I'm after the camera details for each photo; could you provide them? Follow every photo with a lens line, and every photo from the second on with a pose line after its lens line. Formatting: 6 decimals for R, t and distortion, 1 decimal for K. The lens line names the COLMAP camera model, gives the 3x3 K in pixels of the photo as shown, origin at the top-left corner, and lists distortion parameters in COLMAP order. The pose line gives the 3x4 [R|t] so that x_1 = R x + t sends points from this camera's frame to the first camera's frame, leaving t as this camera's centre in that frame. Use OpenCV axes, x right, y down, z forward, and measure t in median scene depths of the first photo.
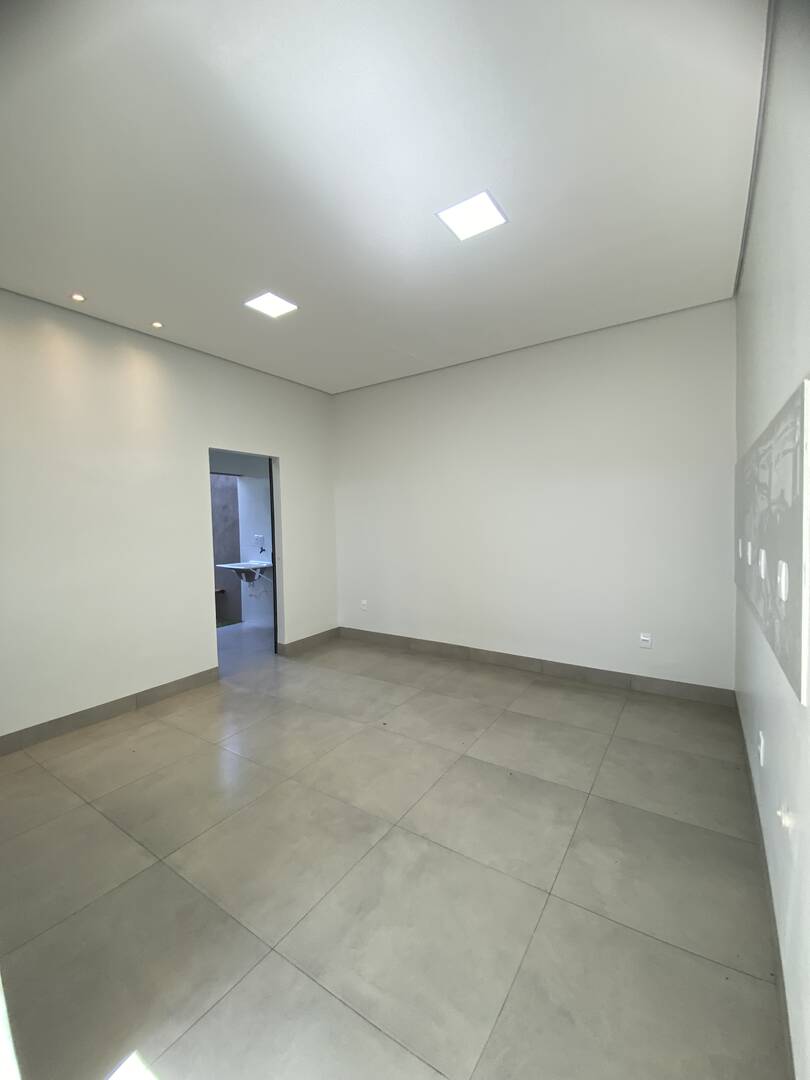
lens RADIAL K [[440.5, 0, 404.2], [0, 440.5, 531.7], [0, 0, 1]] dist [0.018402, -0.018467]
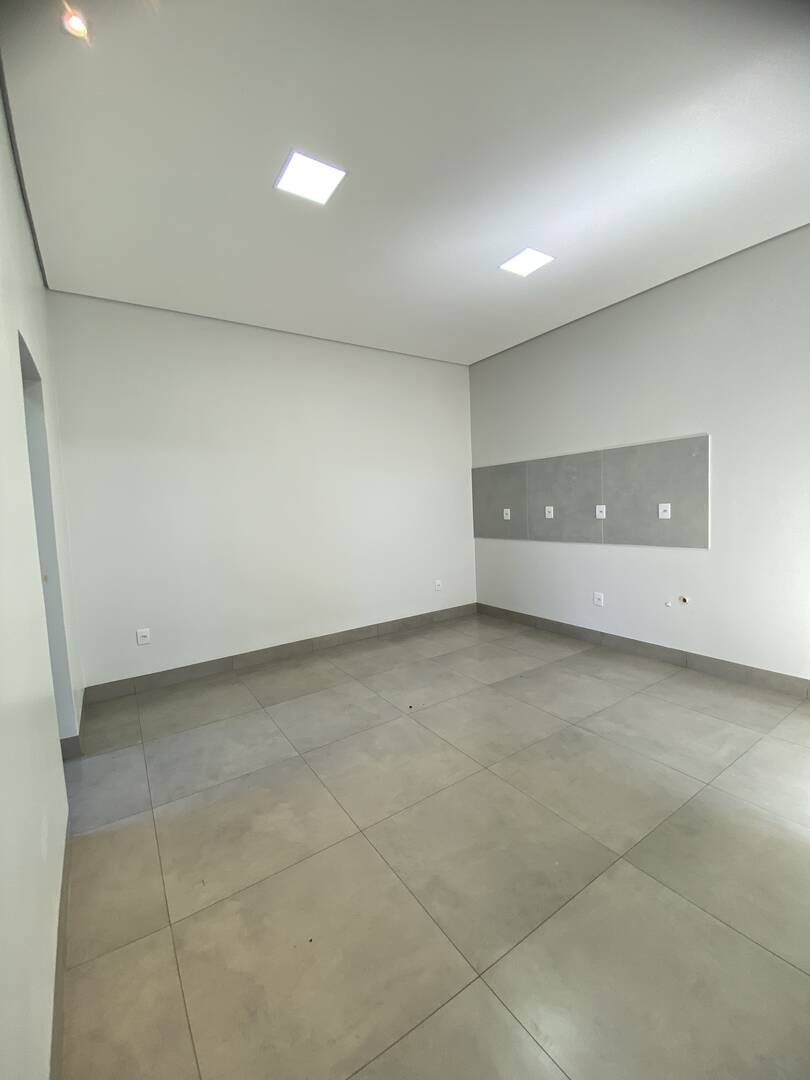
lens RADIAL K [[442.7, 0, 401.8], [0, 442.7, 539.0], [0, 0, 1]] dist [0.017228, -0.019293]
pose [[0.388027, -0.075869, 0.918520, -0.864787], [0.067801, 0.996255, 0.053648, 0.017675], [-0.919151, 0.041459, 0.391718, 0.596574]]
